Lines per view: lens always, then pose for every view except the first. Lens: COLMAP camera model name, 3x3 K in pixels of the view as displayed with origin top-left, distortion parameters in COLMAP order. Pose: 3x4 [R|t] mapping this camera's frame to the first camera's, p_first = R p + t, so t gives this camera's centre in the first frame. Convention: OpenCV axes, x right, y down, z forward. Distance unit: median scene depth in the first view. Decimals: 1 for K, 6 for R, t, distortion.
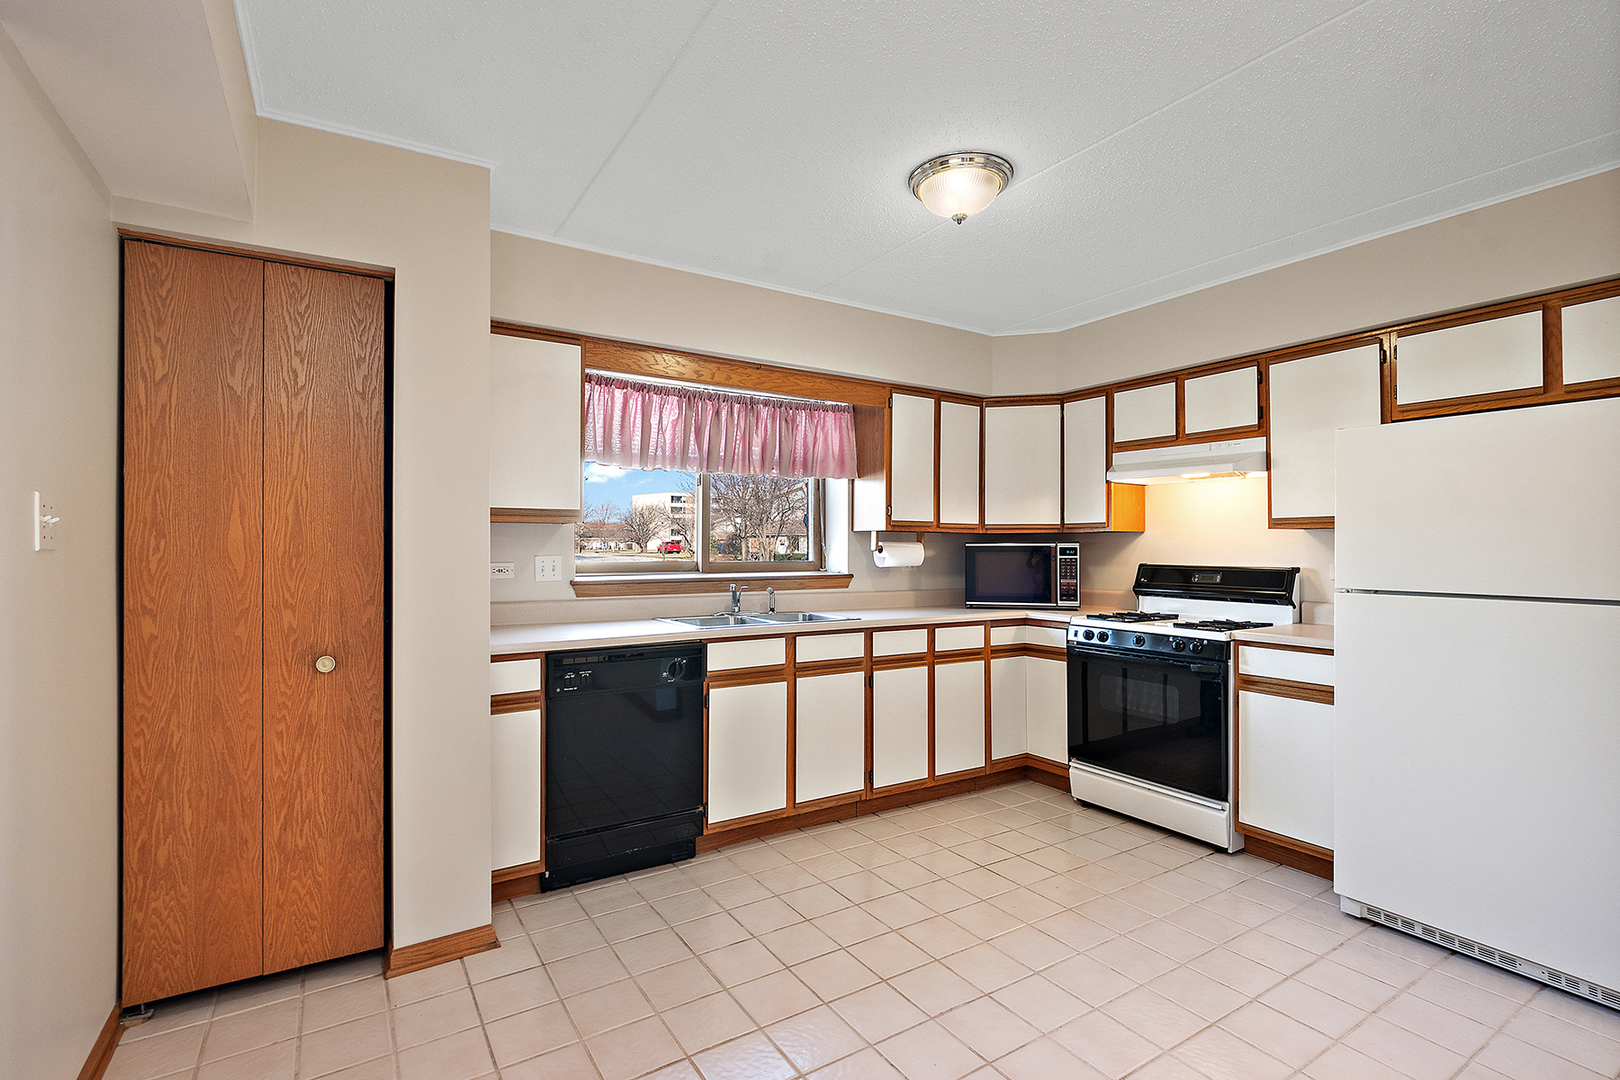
lens RADIAL K [[745.7, 0, 810.4], [0, 745.7, 546.7], [0, 0, 1]] dist [-0.000978, 0.000044]
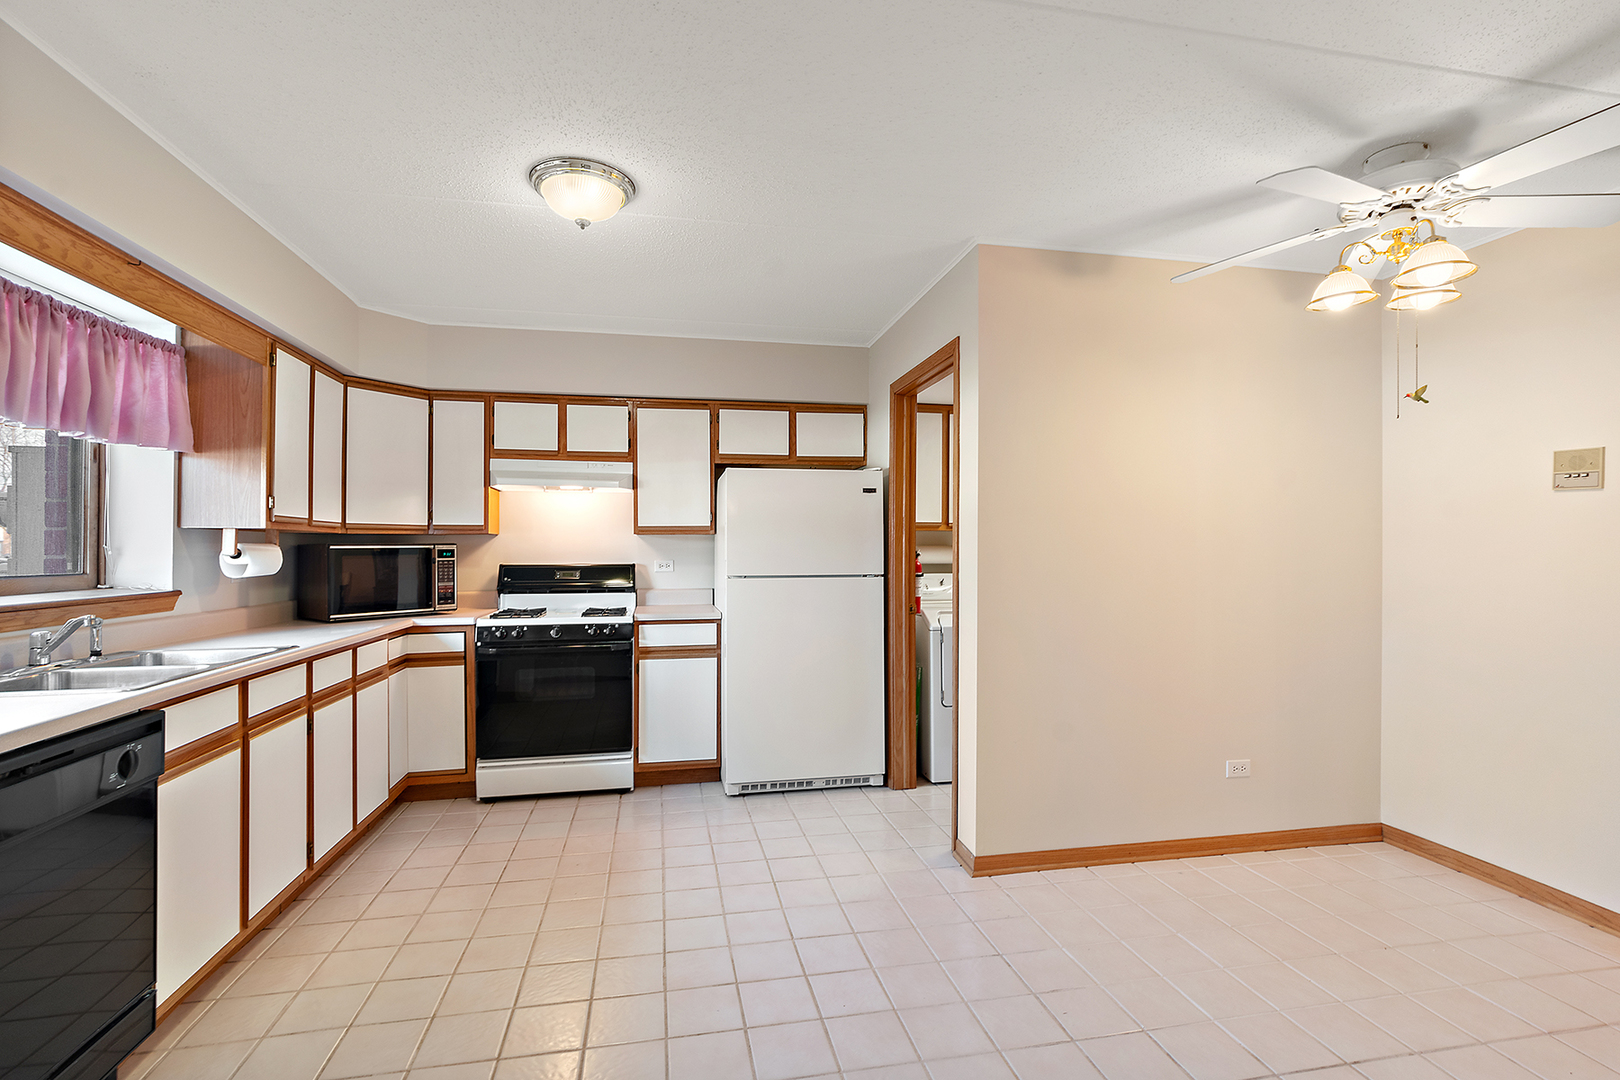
lens RADIAL K [[724.1, 0, 798.6], [0, 724.1, 550.8], [0, 0, 1]] dist [0.003307, 0.000162]
pose [[0.367540, -0.007466, 0.929978, -0.386425], [0.004284, 0.999971, 0.006335, -0.001554], [-0.929998, 0.001656, 0.367561, 0.234123]]
